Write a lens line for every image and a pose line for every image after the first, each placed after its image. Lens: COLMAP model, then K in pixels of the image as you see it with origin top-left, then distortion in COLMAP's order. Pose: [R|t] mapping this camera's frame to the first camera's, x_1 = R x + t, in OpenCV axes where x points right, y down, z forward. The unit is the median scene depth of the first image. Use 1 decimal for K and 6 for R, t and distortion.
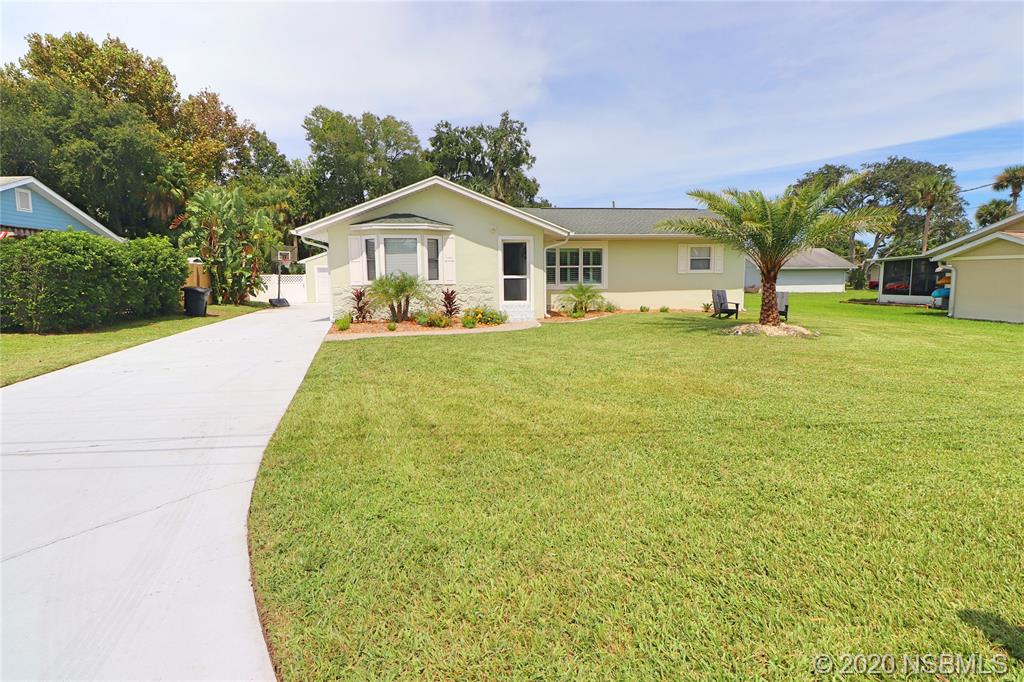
lens RADIAL K [[474.9, 0, 513.6], [0, 474.9, 337.8], [0, 0, 1]] dist [0.000219, 0.000916]
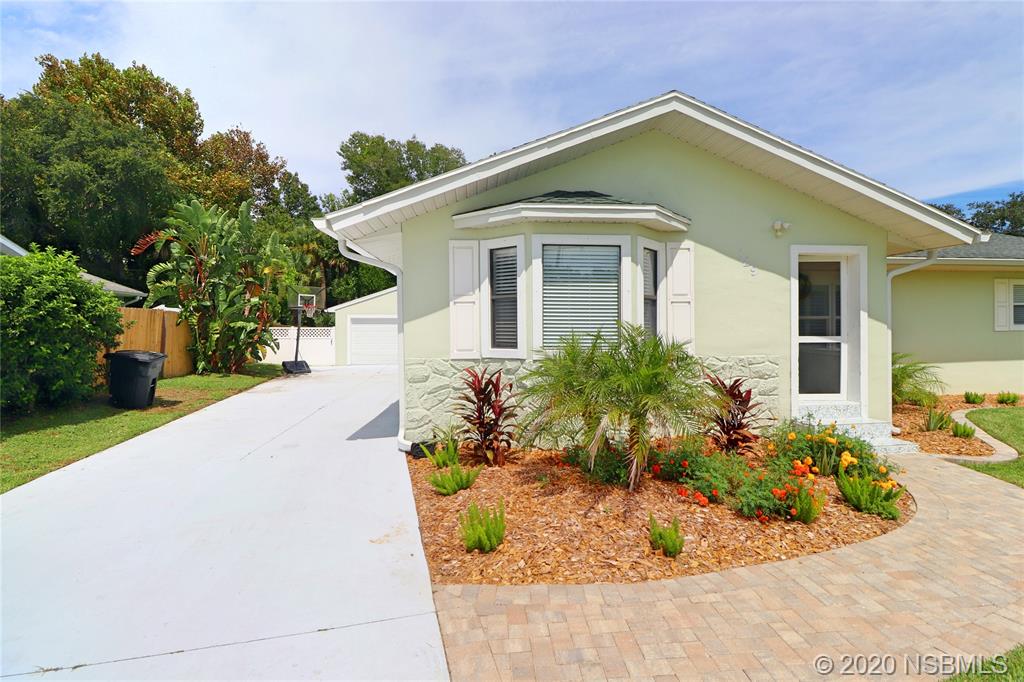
lens RADIAL K [[474.9, 0, 510.1], [0, 474.9, 342.2], [0, 0, 1]] dist [0.000219, 0.000916]
pose [[0.998771, 0.008928, -0.048754, -0.129334], [-0.013679, 0.995091, -0.098011, -0.040747], [0.047639, 0.098557, 0.993990, 0.281955]]
